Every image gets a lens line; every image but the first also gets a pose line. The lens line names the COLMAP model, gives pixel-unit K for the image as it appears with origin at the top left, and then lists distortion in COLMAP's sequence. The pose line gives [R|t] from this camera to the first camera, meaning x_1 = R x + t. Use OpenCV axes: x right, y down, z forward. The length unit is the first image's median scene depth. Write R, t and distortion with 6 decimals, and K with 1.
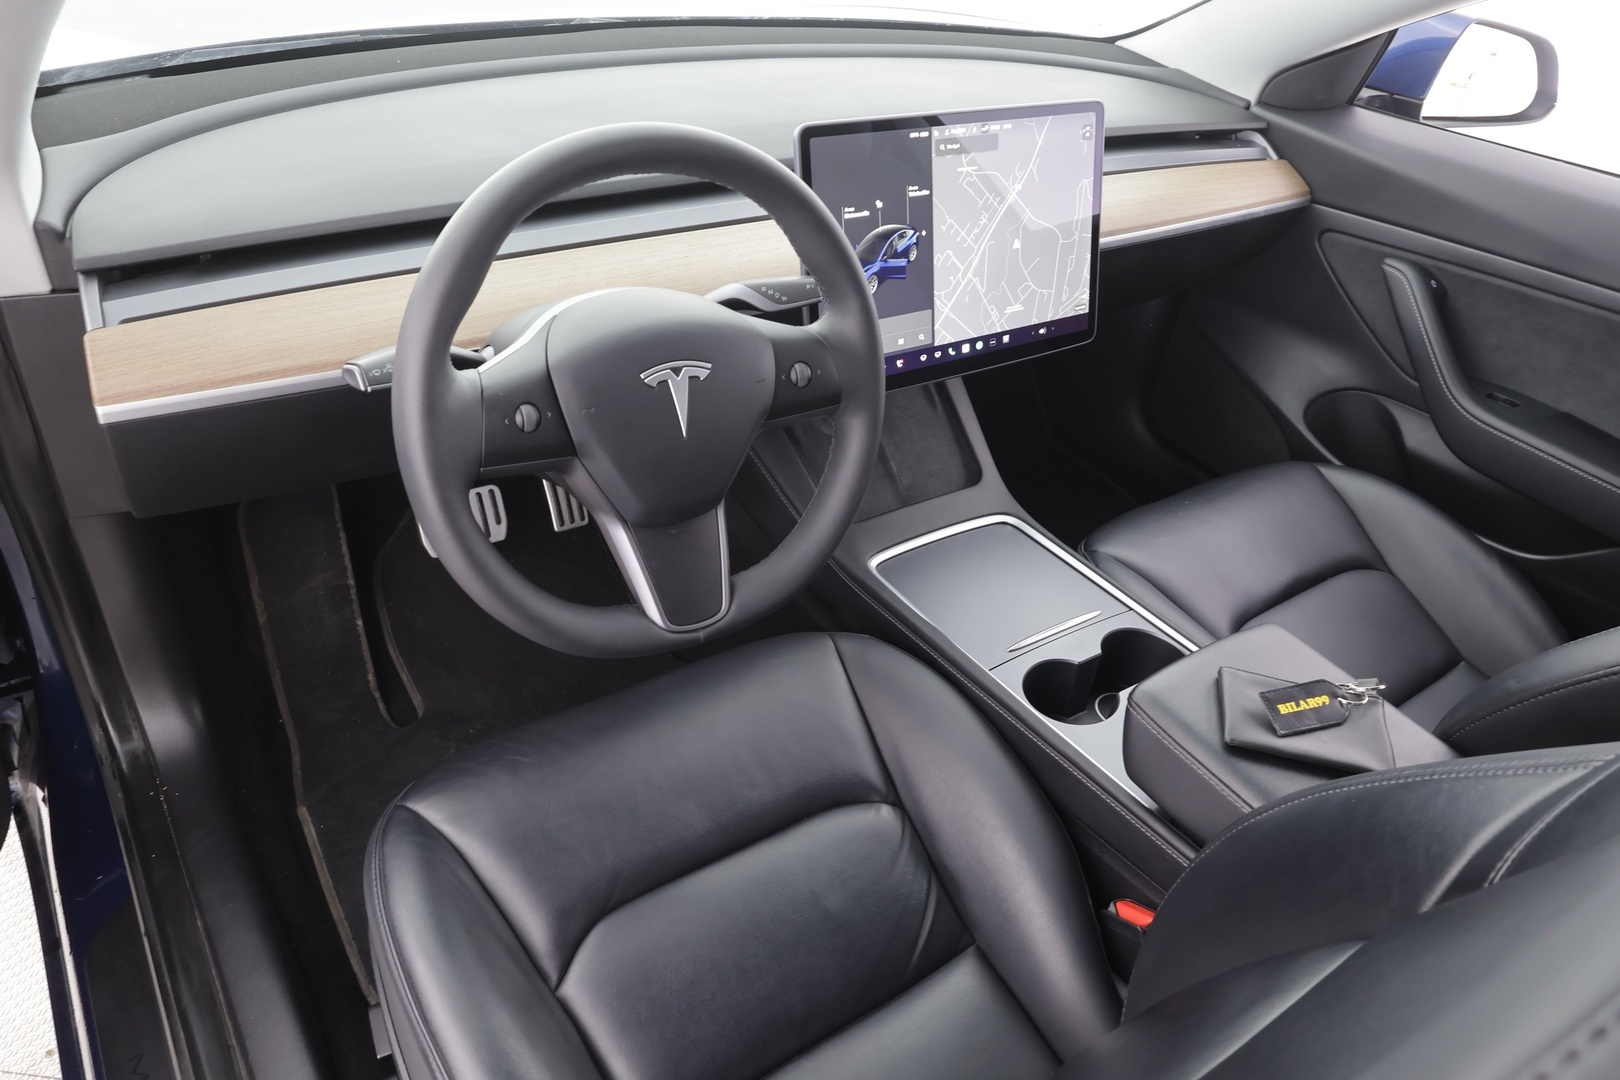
lens RADIAL K [[1164.0, 0, 810.0], [0, 1164.0, 540.0], [0, 0, 1]] dist [-0.001623, -0.001094]
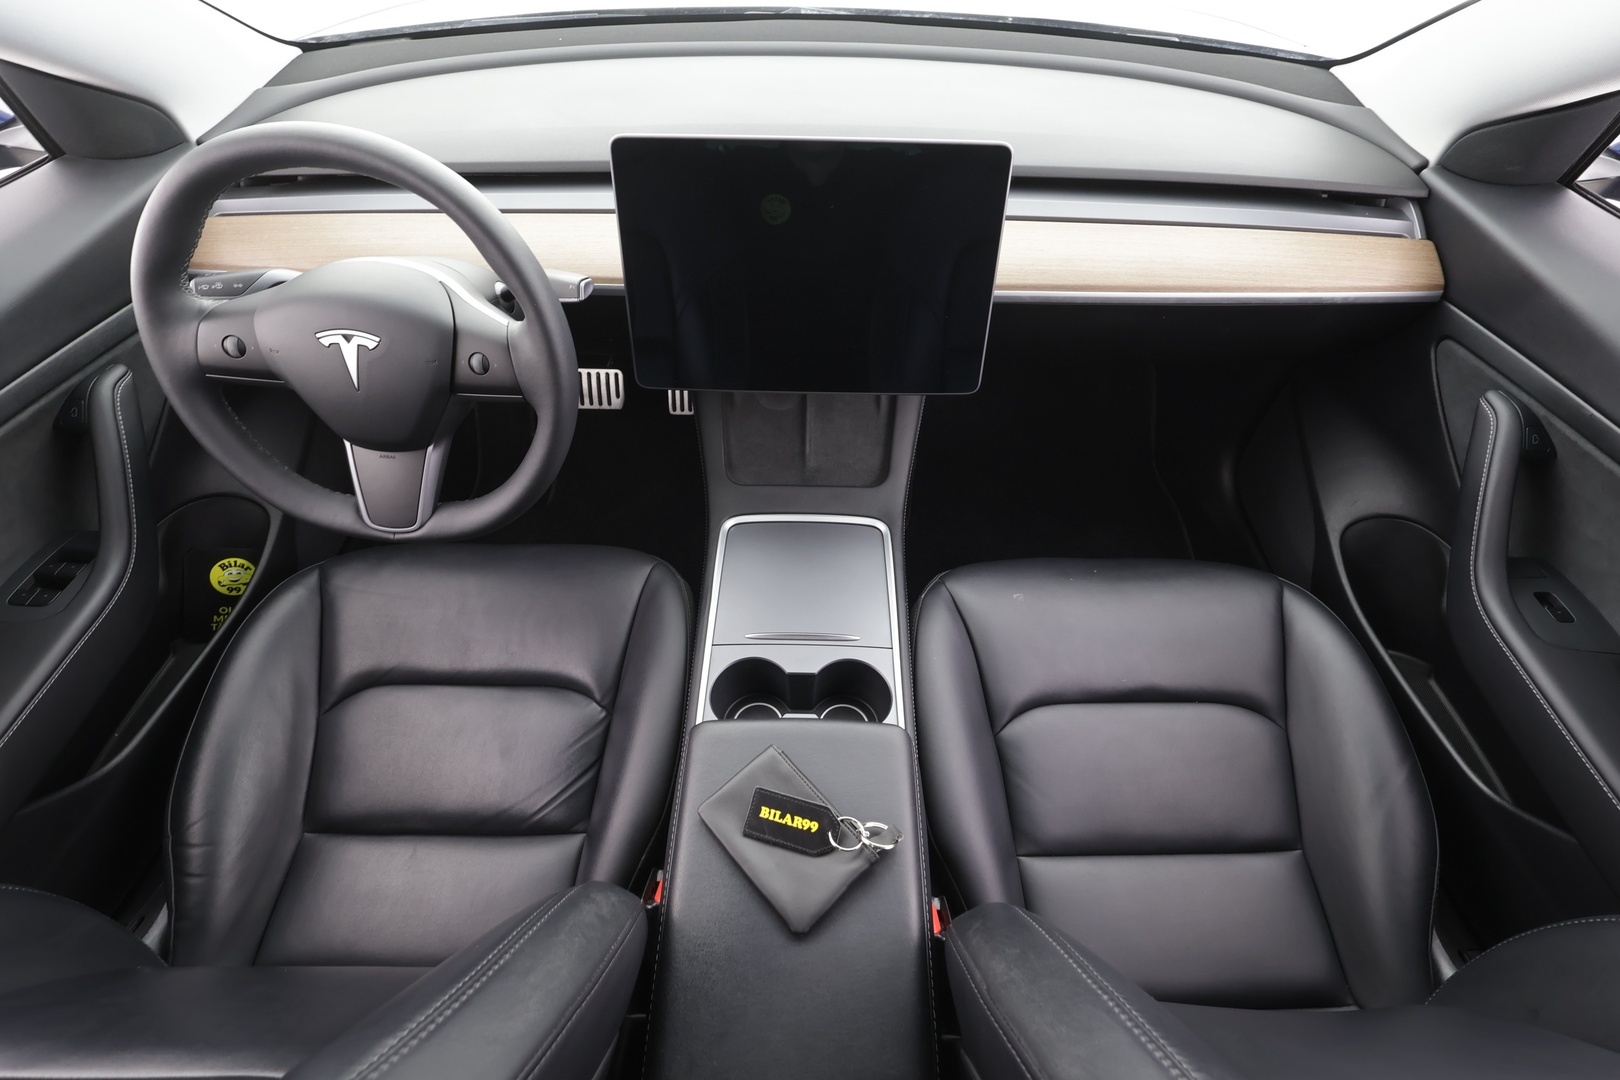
lens RADIAL K [[774.4, 0, 843.6], [0, 774.4, 539.6], [0, 0, 1]] dist [-0.000009, -0.000241]
pose [[0.809331, 0.371097, -0.455270, 0.415961], [-0.272908, 0.923961, 0.267988, -0.168054], [0.520101, -0.092644, 0.849065, 0.294340]]
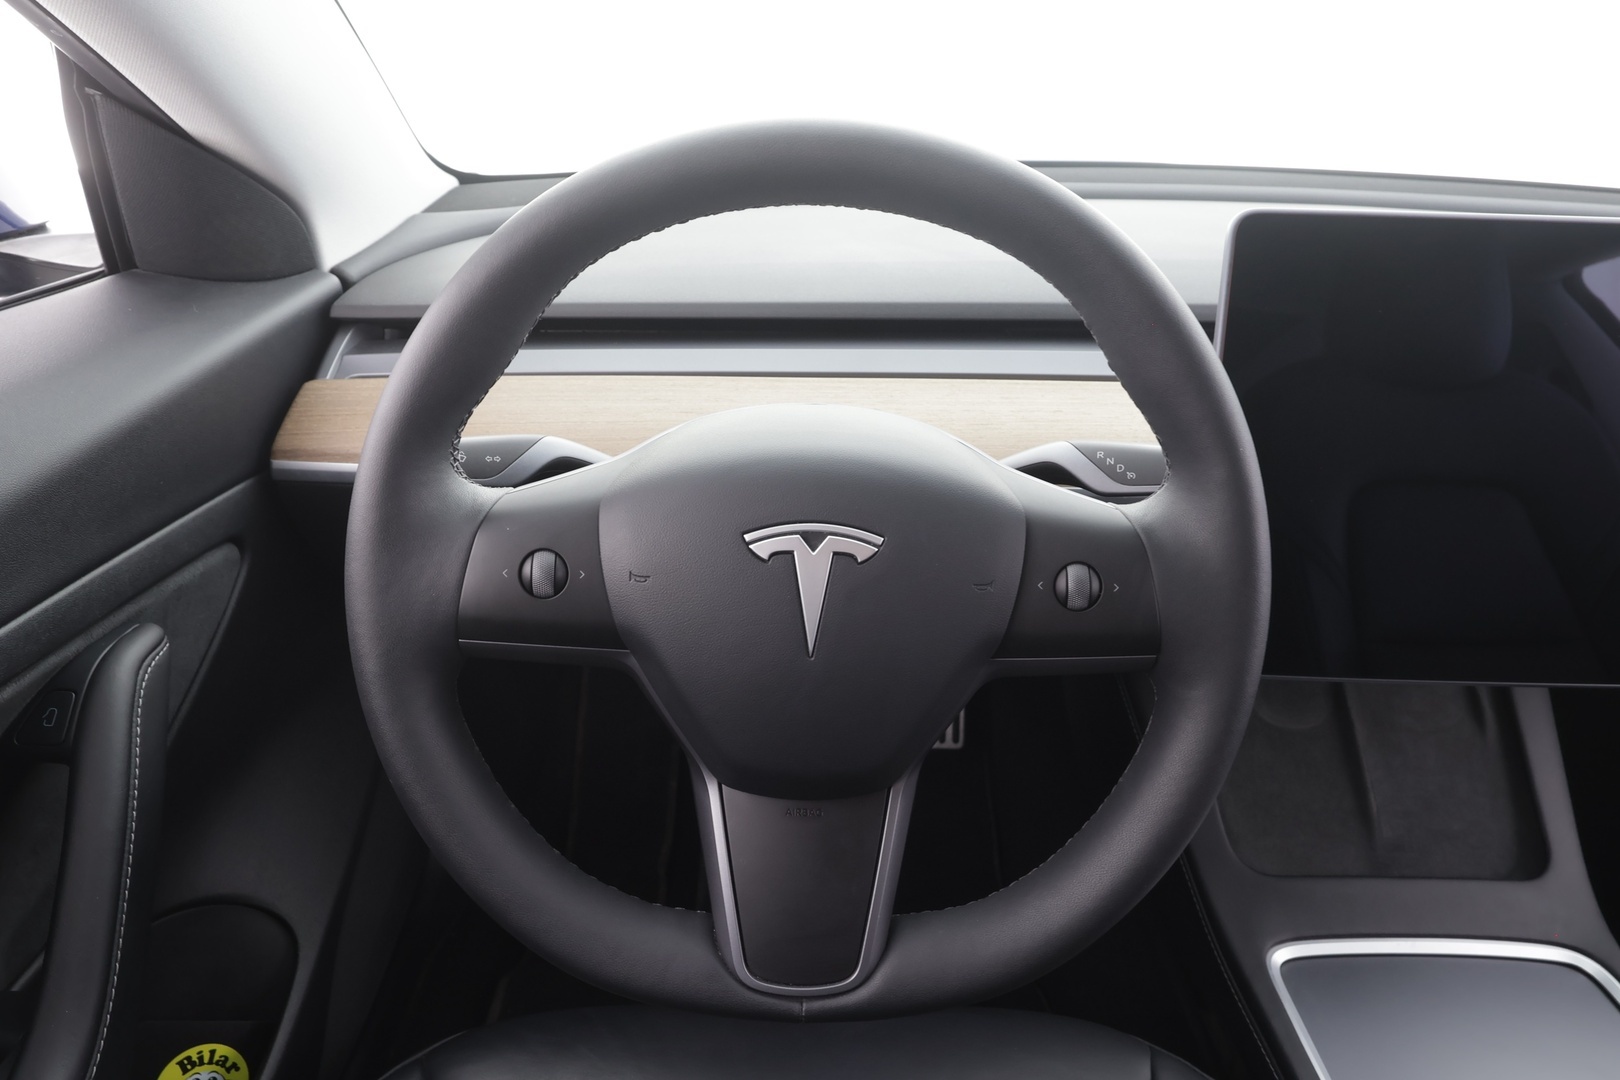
lens RADIAL K [[1078.2, 0, 810.0], [0, 1078.2, 540.0], [0, 0, 1]] dist [0.001629, 0.000192]
pose [[0.822270, 0.179230, -0.540138, 0.091716], [-0.274534, 0.956299, -0.100611, -0.048322], [0.498501, 0.231016, 0.835541, 0.296837]]
